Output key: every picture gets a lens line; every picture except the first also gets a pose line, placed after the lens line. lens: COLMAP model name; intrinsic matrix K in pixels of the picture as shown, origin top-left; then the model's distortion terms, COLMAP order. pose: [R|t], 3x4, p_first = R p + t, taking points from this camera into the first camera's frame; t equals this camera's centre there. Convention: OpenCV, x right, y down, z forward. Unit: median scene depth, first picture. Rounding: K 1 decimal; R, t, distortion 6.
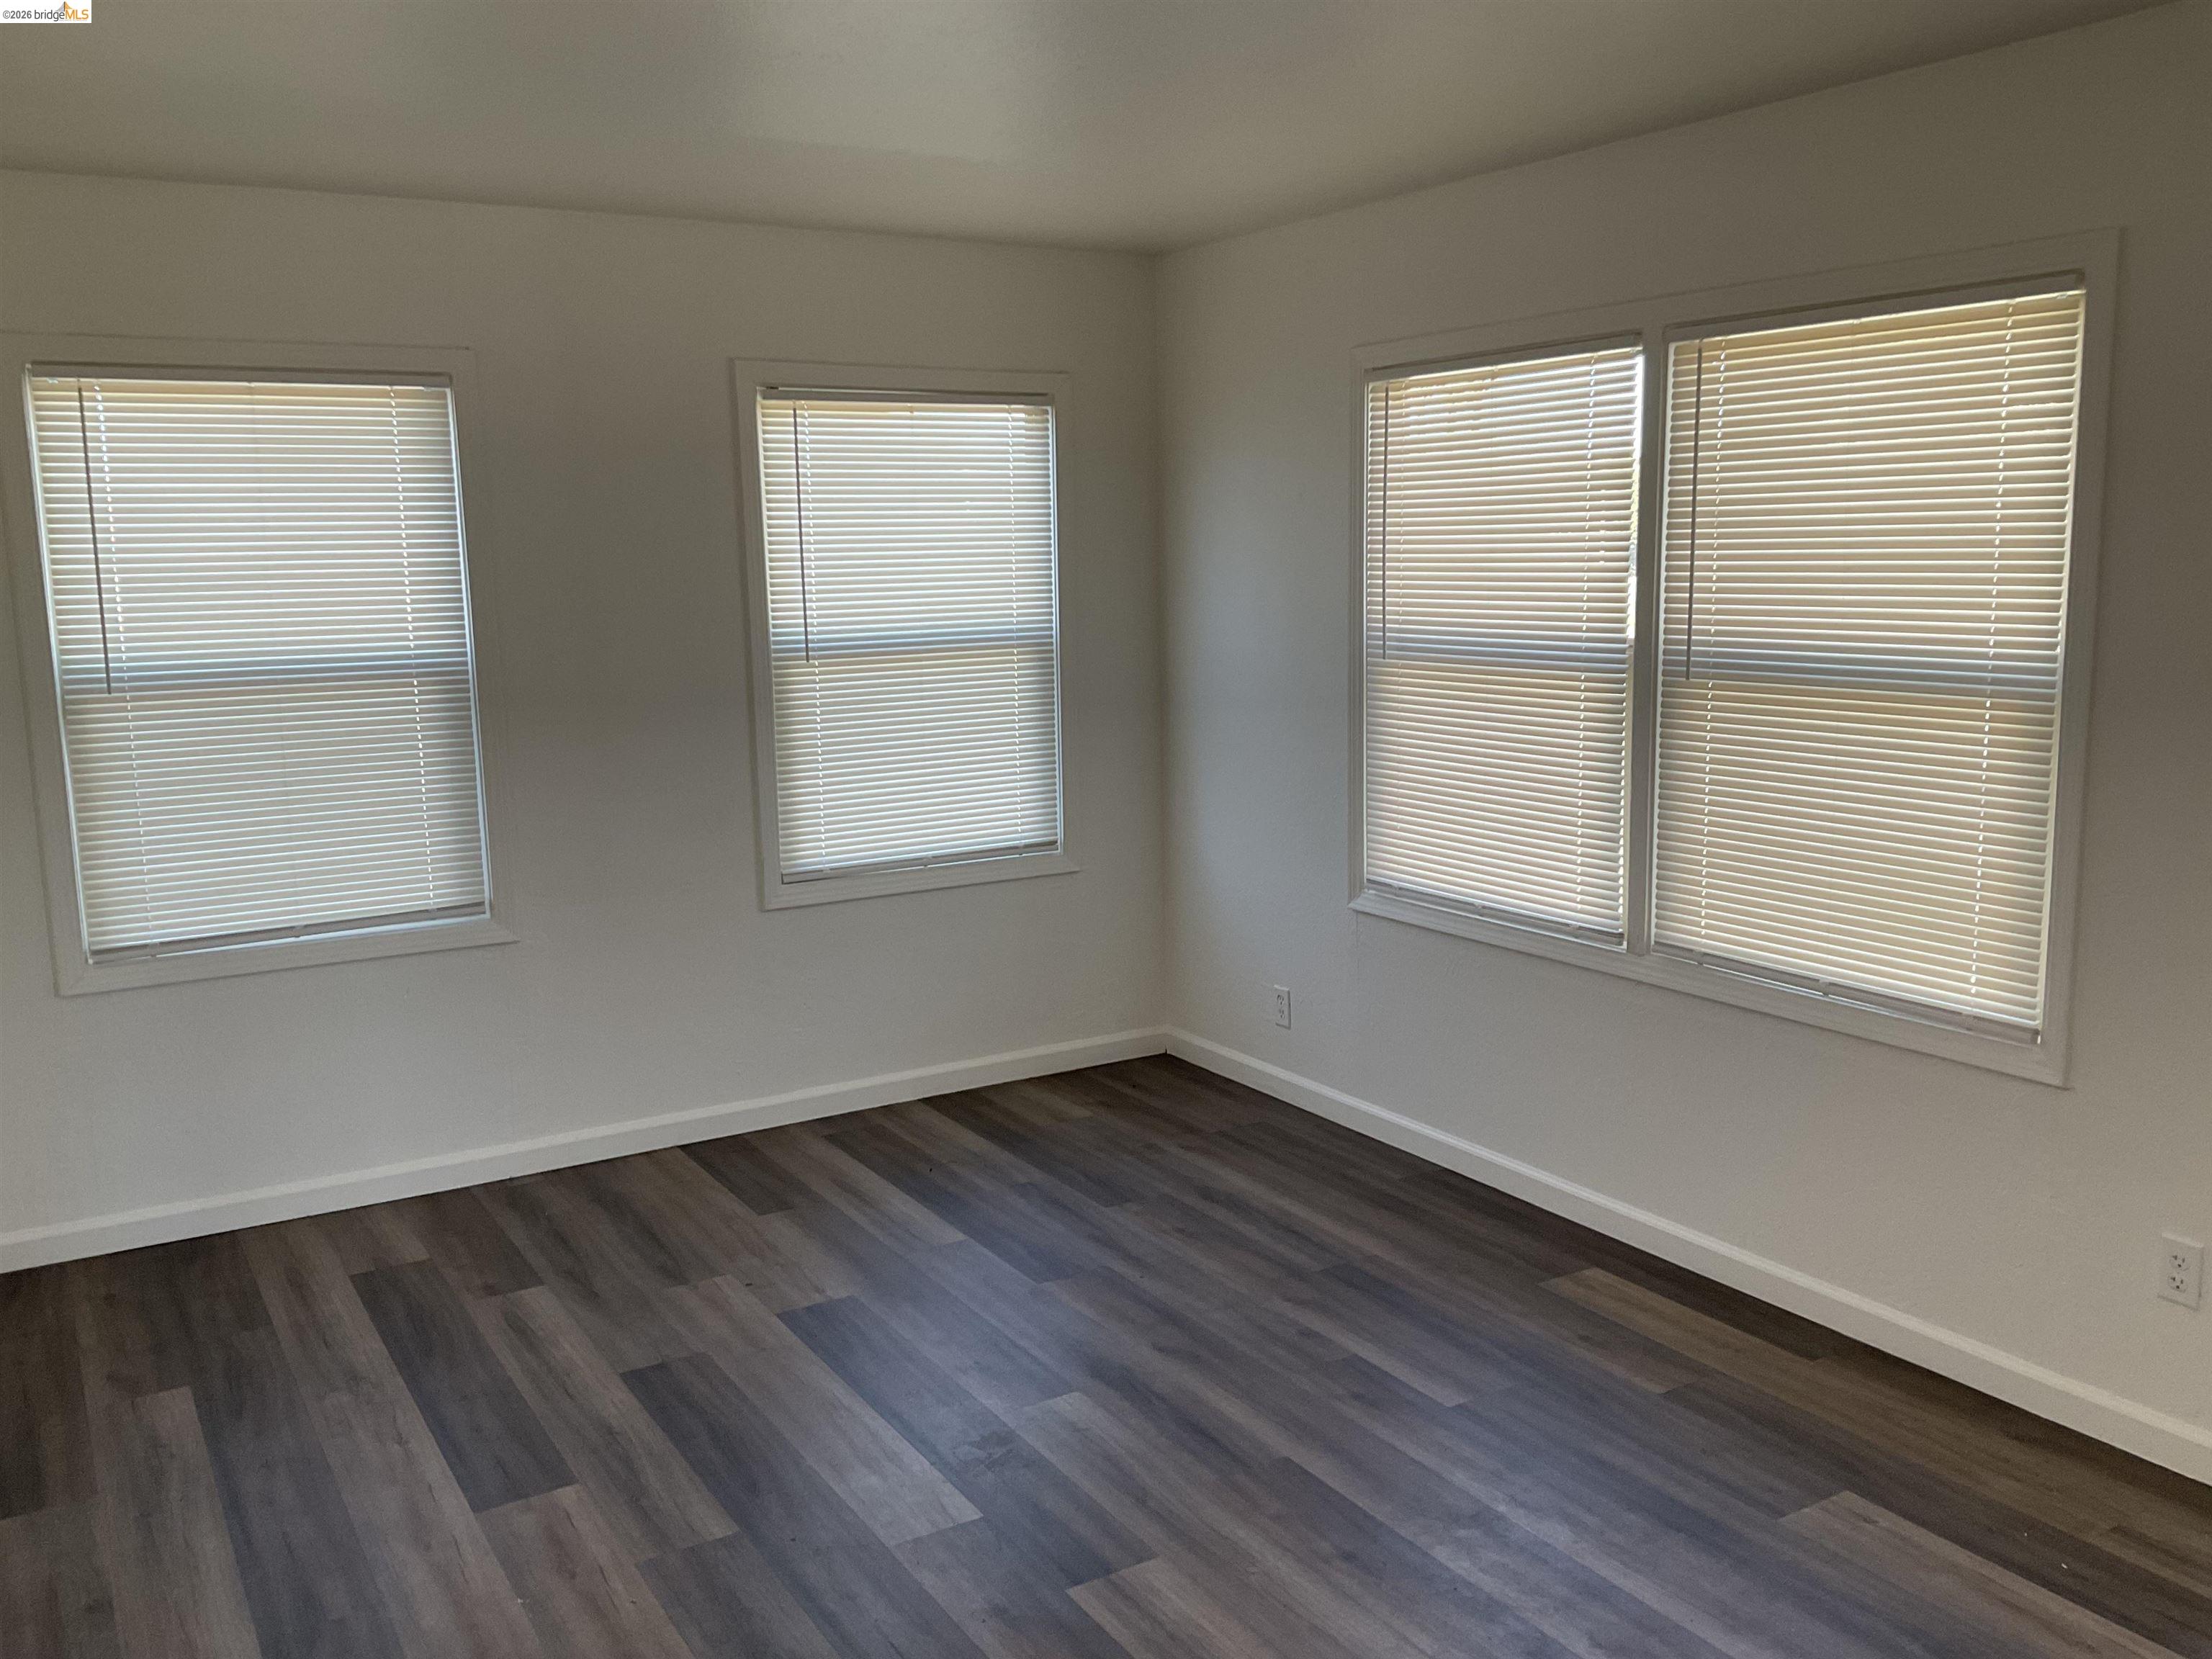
lens RADIAL K [[1830.7, 0, 1101.4], [0, 1830.7, 823.9], [0, 0, 1]] dist [0.052294, -0.100870]
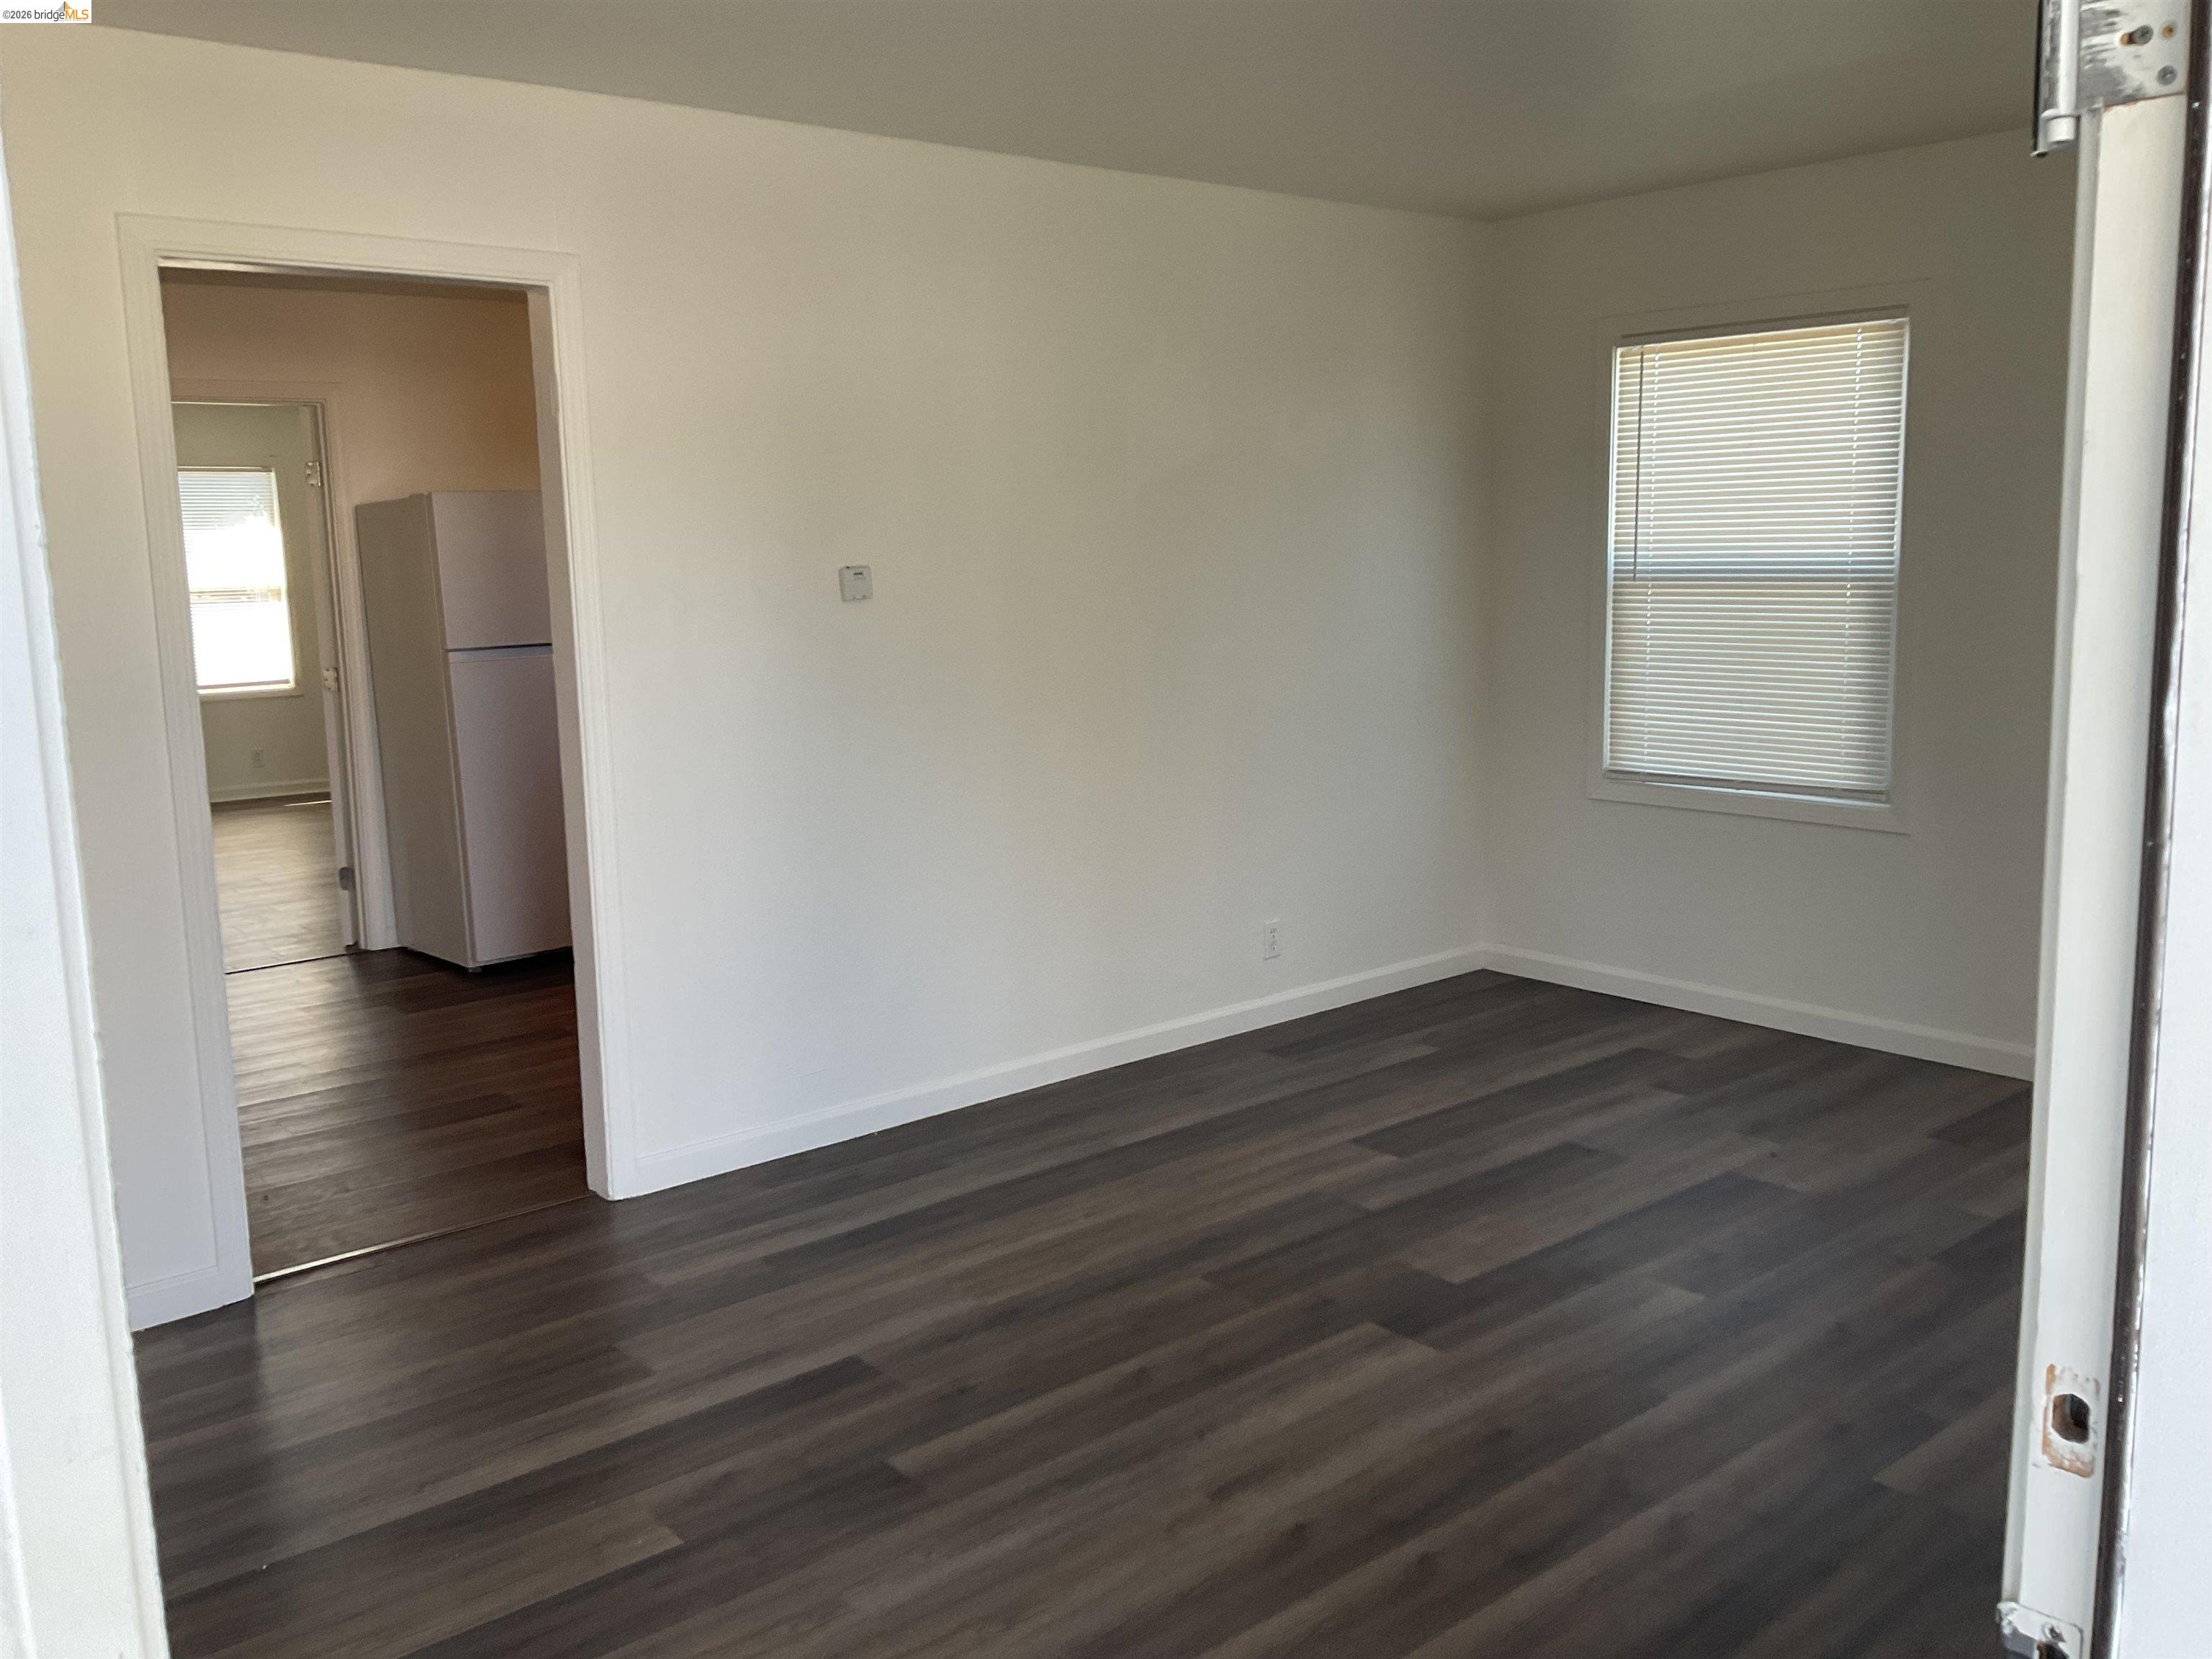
lens RADIAL K [[1830.7, 0, 1105.3], [0, 1830.7, 831.6], [0, 0, 1]] dist [0.052294, -0.100870]
pose [[0.166698, 0.170462, -0.971161, 0.768777], [-0.134484, 0.979669, 0.148872, -0.041200], [0.976794, 0.105790, 0.186233, 0.408955]]
